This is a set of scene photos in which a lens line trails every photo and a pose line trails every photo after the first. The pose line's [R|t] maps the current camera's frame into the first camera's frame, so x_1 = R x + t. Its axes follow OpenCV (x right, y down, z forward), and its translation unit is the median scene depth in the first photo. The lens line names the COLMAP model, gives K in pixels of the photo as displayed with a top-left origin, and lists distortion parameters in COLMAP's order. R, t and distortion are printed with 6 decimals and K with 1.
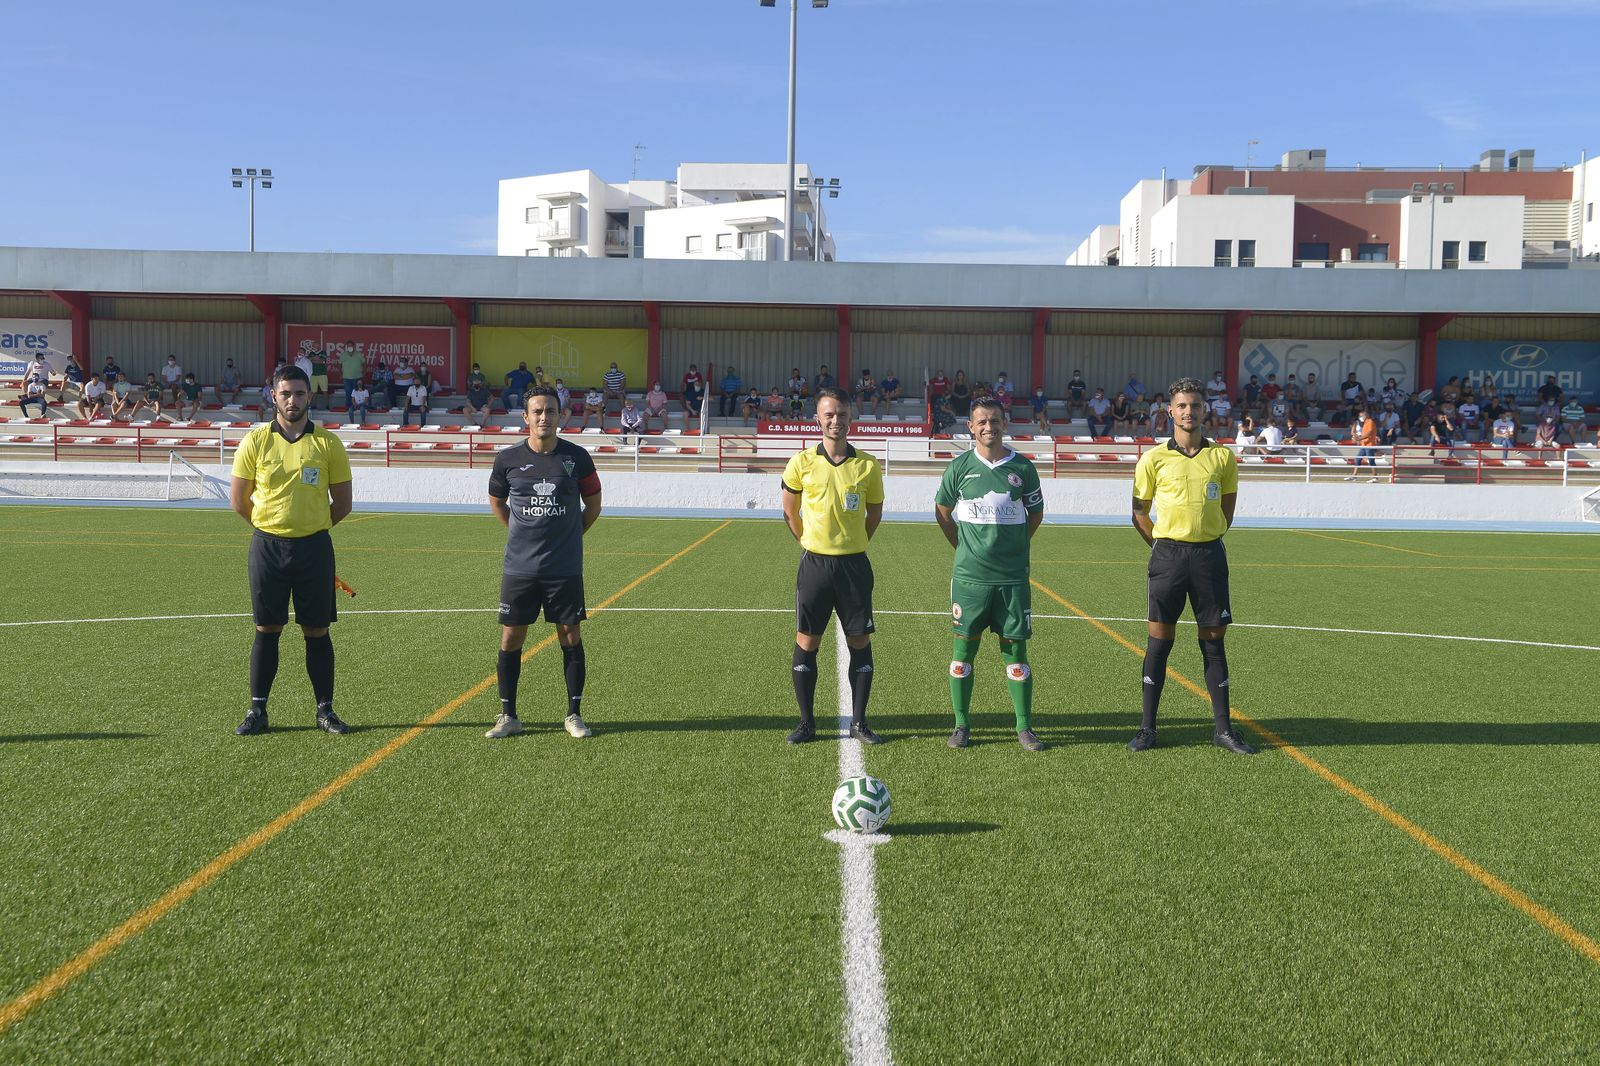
lens RADIAL K [[4342.8, 0, 800.0], [0, 4342.8, 533.0], [0, 0, 1]] dist [0.136803, 1.495813]
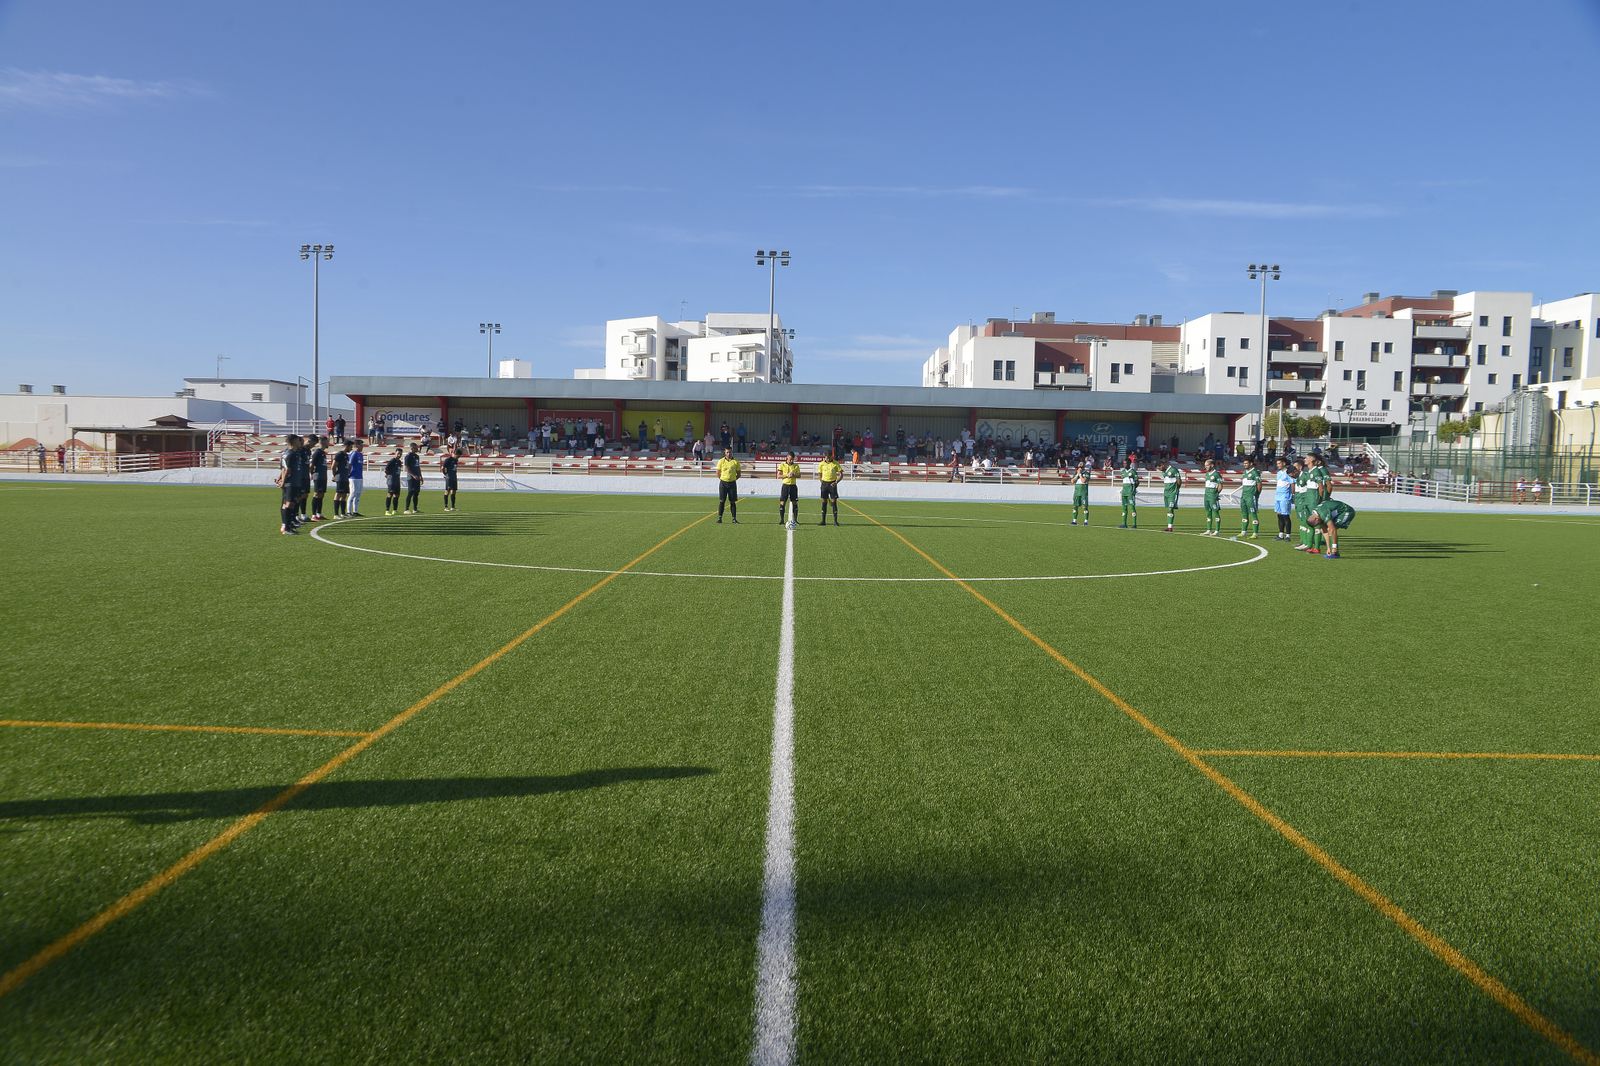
lens RADIAL K [[4897.6, 0, 800.0], [0, 4897.6, 533.0], [0, 0, 1]] dist [-1.946722, 0.524645]
pose [[0.999955, 0.005409, 0.007815, -0.006059], [-0.005337, 0.999942, -0.009304, 0.035076], [-0.007865, 0.009262, 0.999926, -1.413244]]
